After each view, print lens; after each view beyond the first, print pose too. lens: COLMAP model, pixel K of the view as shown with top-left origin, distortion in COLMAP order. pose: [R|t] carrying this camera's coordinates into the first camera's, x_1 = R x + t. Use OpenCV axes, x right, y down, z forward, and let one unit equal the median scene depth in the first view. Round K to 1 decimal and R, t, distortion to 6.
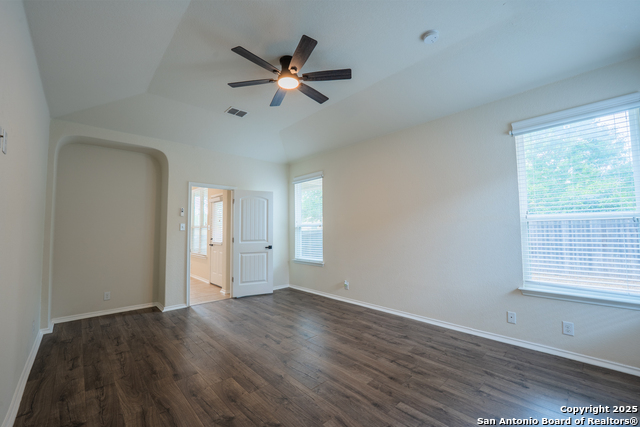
lens RADIAL K [[264.1, 0, 318.0], [0, 264.1, 213.8], [0, 0, 1]] dist [-0.008381, -0.001499]
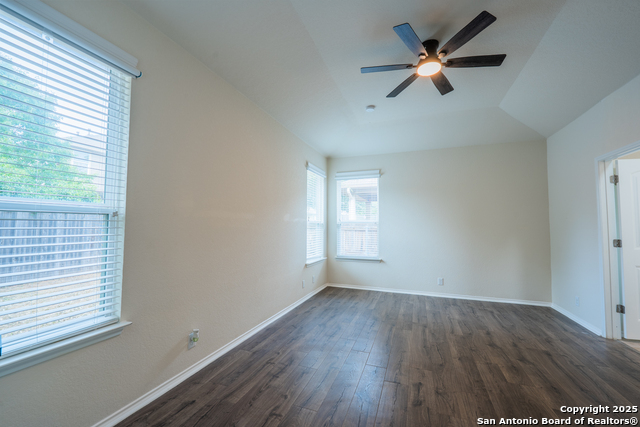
lens RADIAL K [[264.1, 0, 317.3], [0, 264.1, 214.2], [0, 0, 1]] dist [-0.008381, -0.001499]
pose [[-0.445718, 0.047467, 0.893914, -0.801417], [-0.054764, 0.995277, -0.080156, 0.119673], [-0.893497, -0.084681, -0.441013, 1.866635]]
